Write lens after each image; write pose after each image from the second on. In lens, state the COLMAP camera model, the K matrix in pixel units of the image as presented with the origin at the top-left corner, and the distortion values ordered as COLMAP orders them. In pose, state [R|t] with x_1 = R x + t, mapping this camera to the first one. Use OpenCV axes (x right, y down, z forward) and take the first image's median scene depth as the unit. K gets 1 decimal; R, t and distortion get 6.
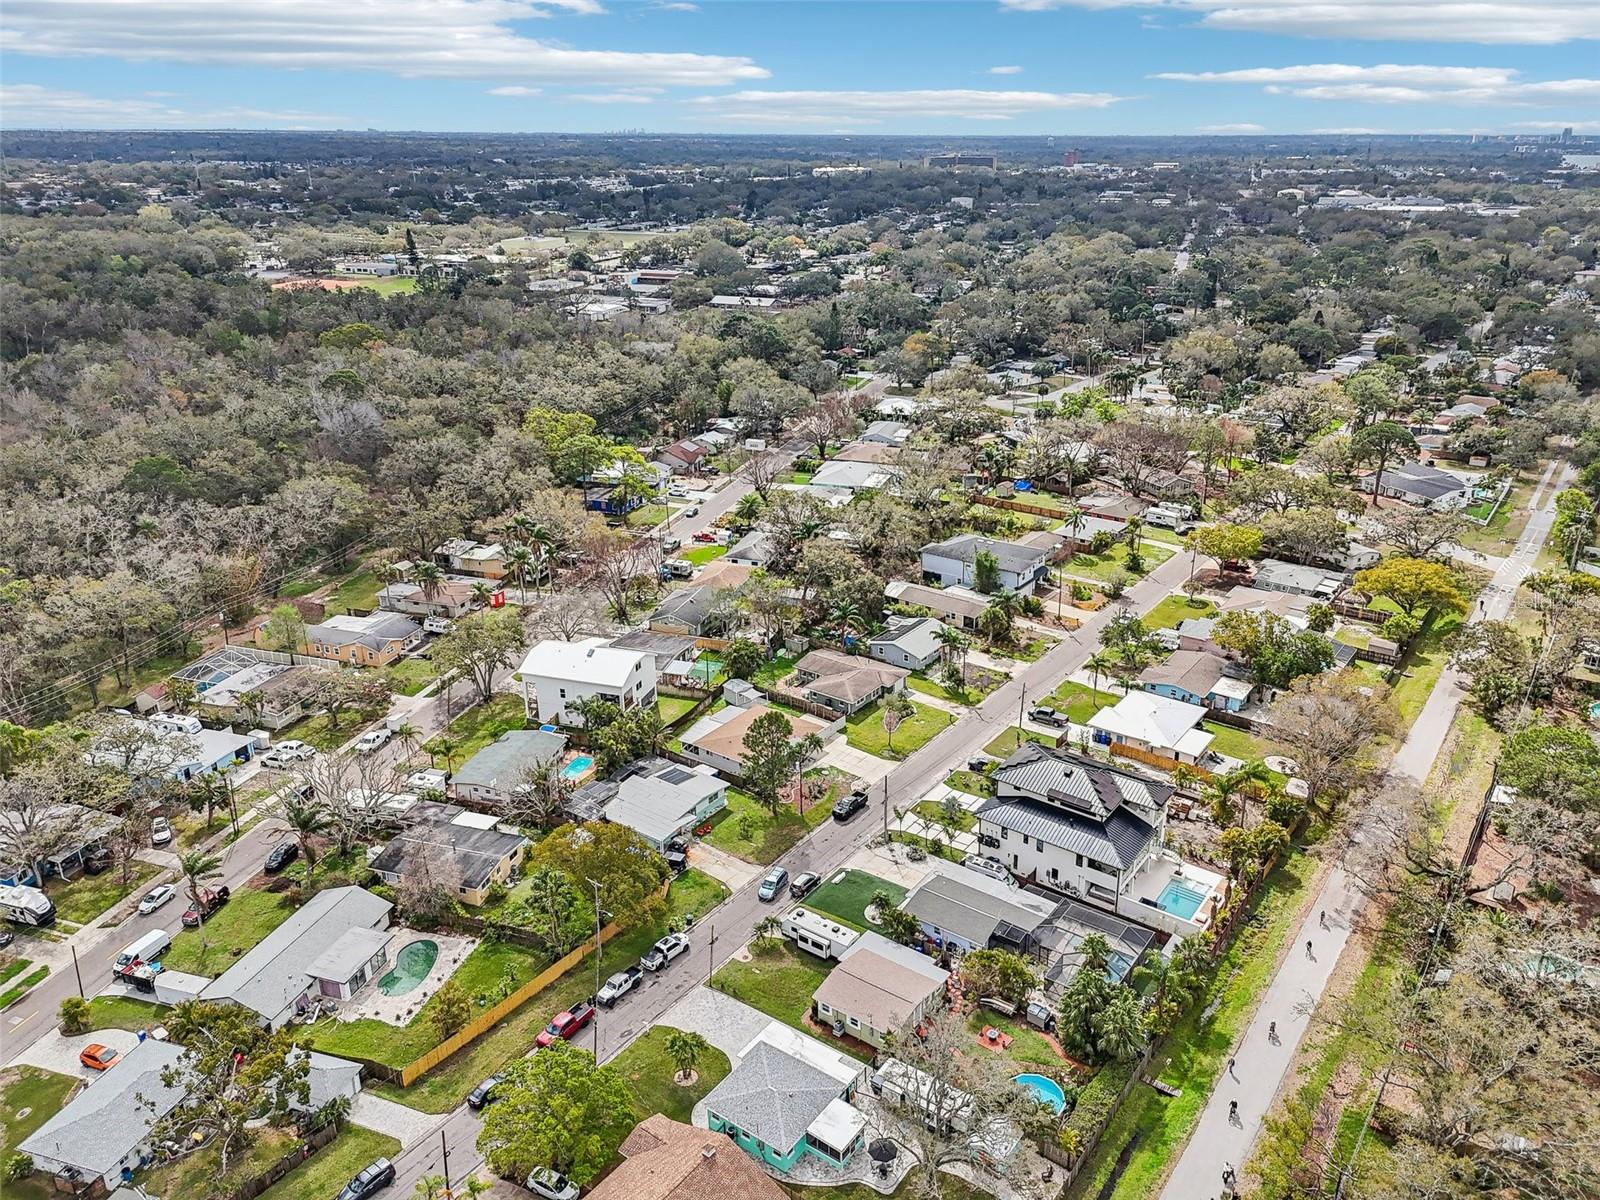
lens RADIAL K [[1178.8, 0, 807.4], [0, 1178.8, 592.2], [0, 0, 1]] dist [0.073901, -0.047107]
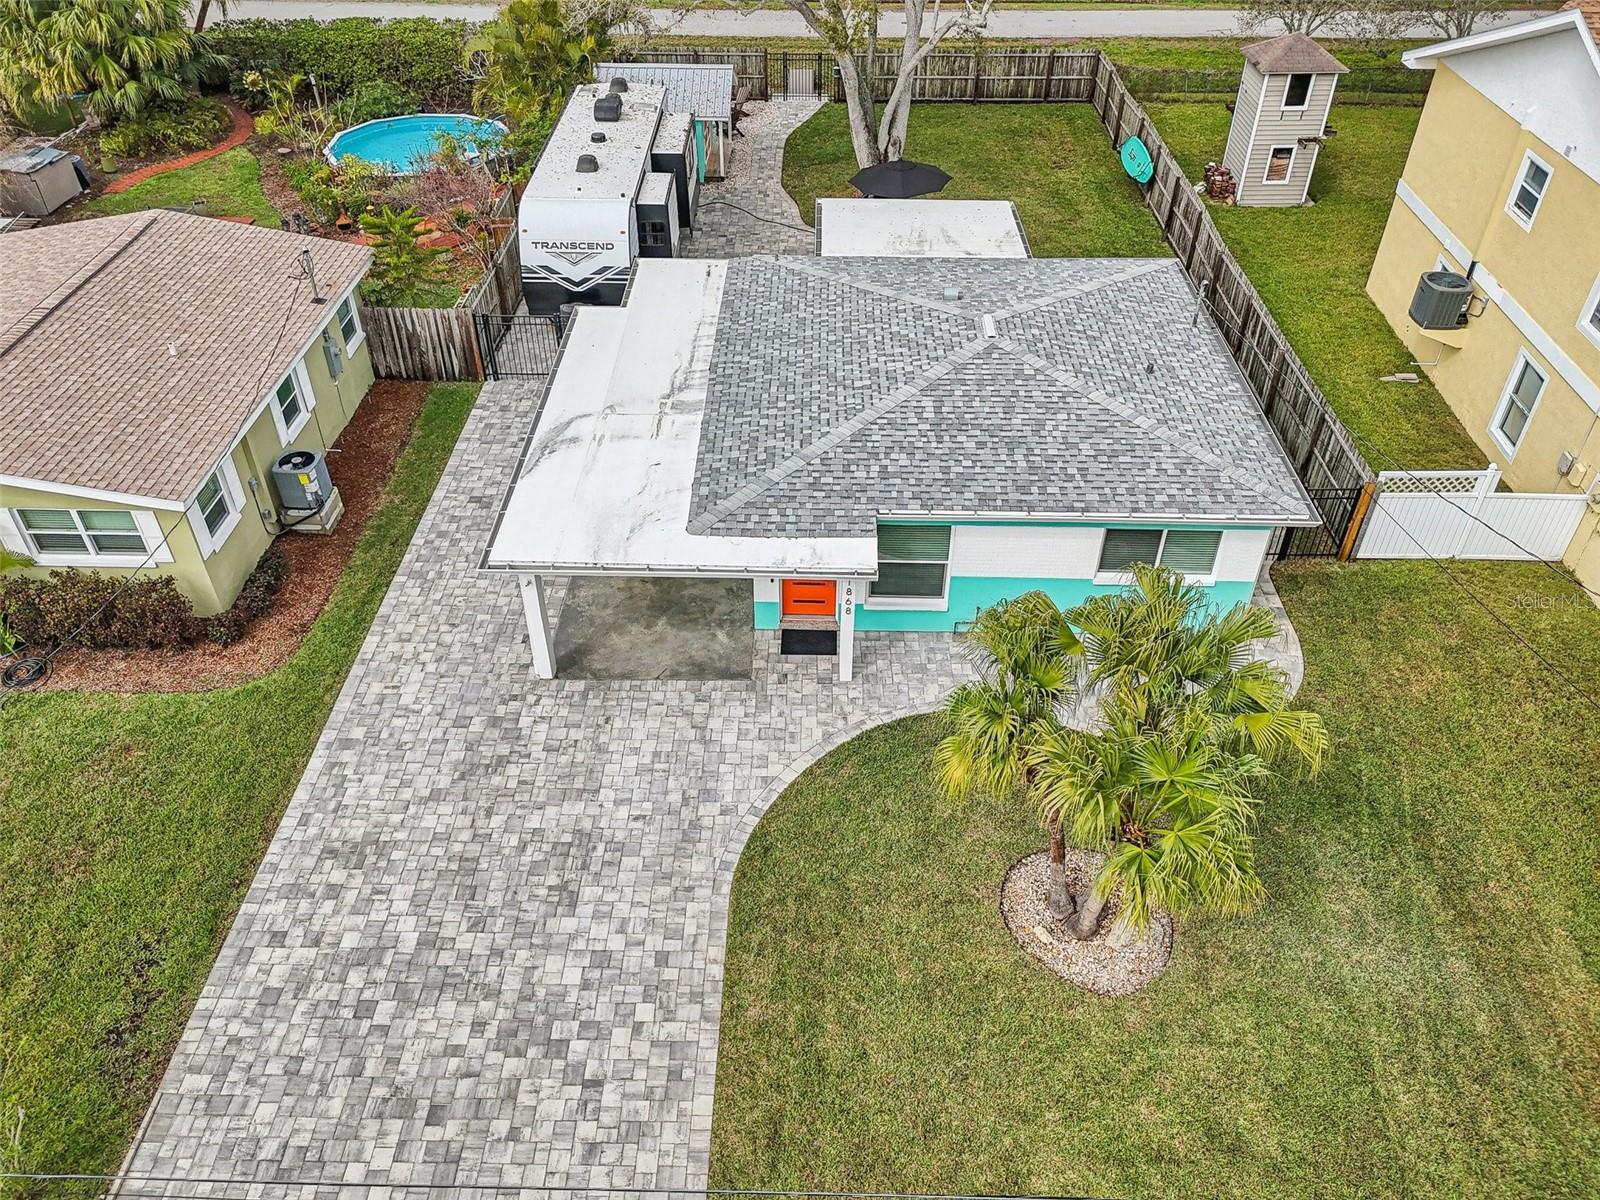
lens RADIAL K [[1193.3, 0, 800.0], [0, 1193.3, 600.0], [0, 0, 1]] dist [0.068938, -0.064324]
pose [[-0.554516, -0.530474, 0.641178, -0.092699], [0.296271, 0.594156, 0.747798, 0.165413], [-0.777647, 0.604628, -0.172306, 0.627863]]
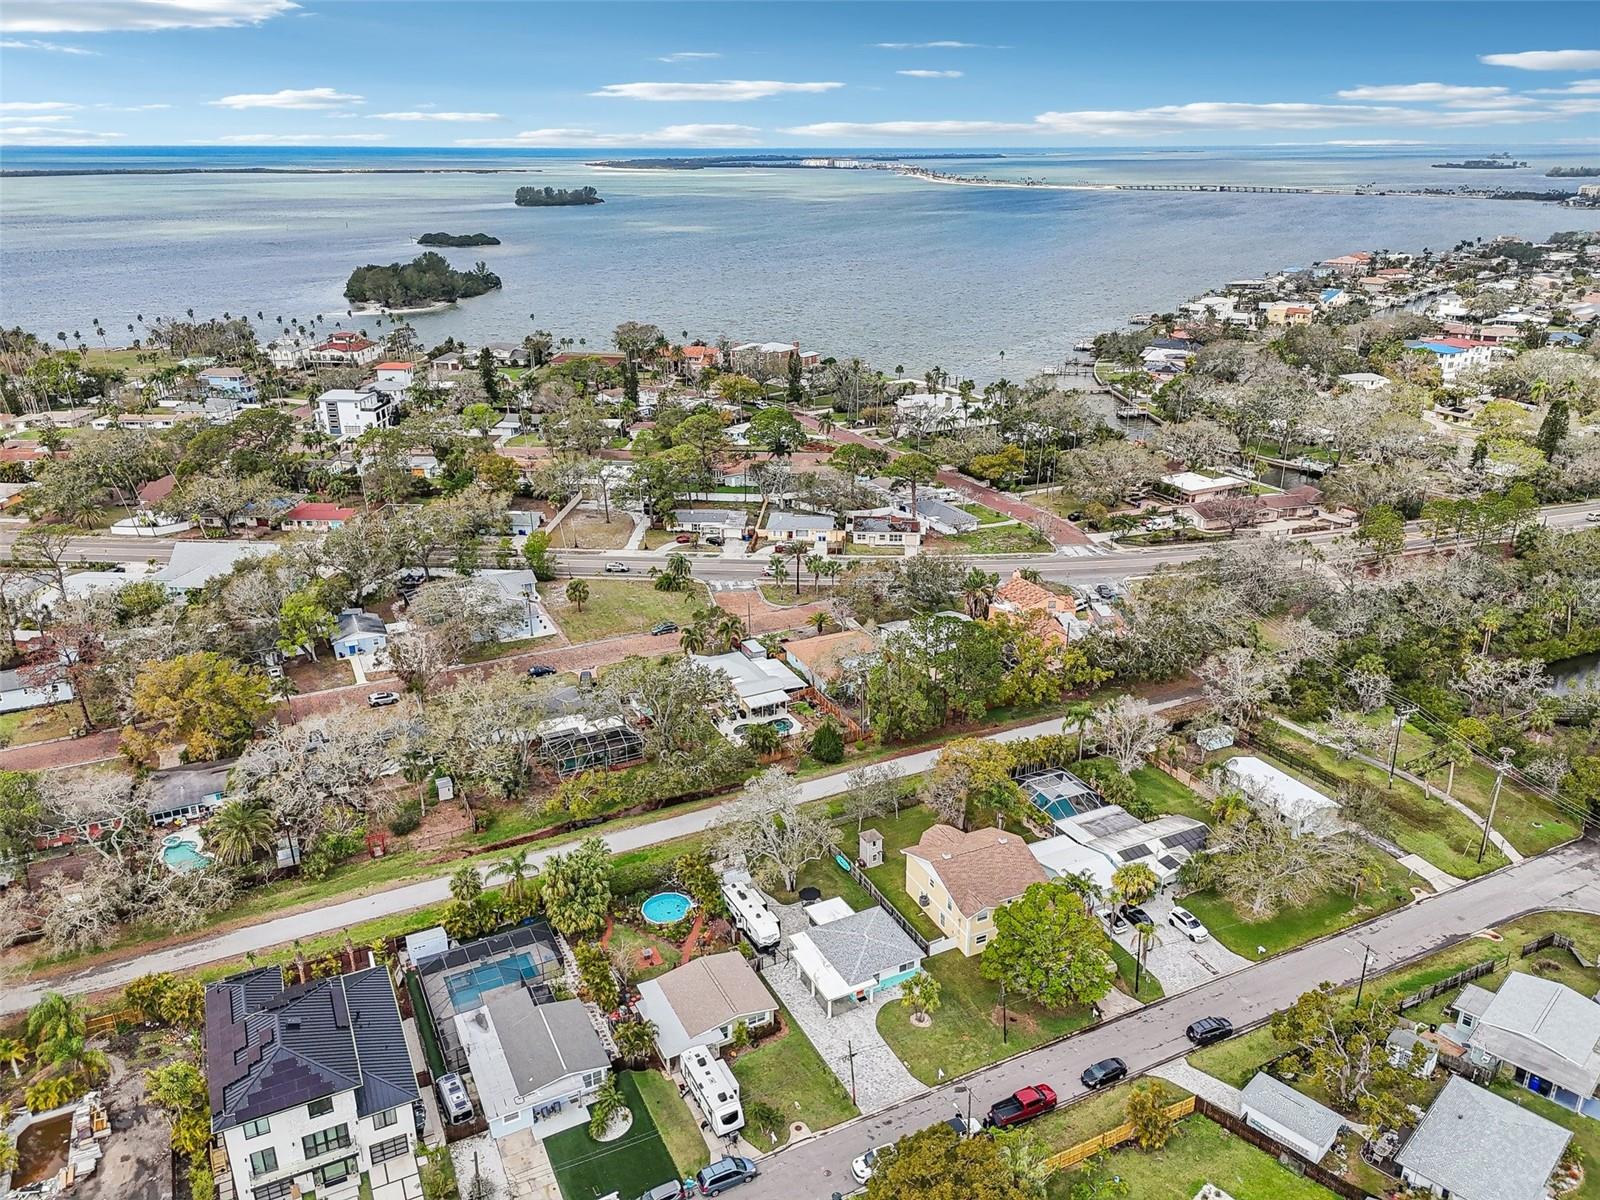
lens RADIAL K [[1184.6, 0, 798.0], [0, 1184.6, 598.4], [0, 0, 1]] dist [0.079720, -0.080033]
pose [[-0.881189, -0.172979, 0.439983, -0.249038], [0.169703, 0.752900, 0.635879, -0.350500], [-0.441257, 0.634996, -0.634092, 0.908038]]
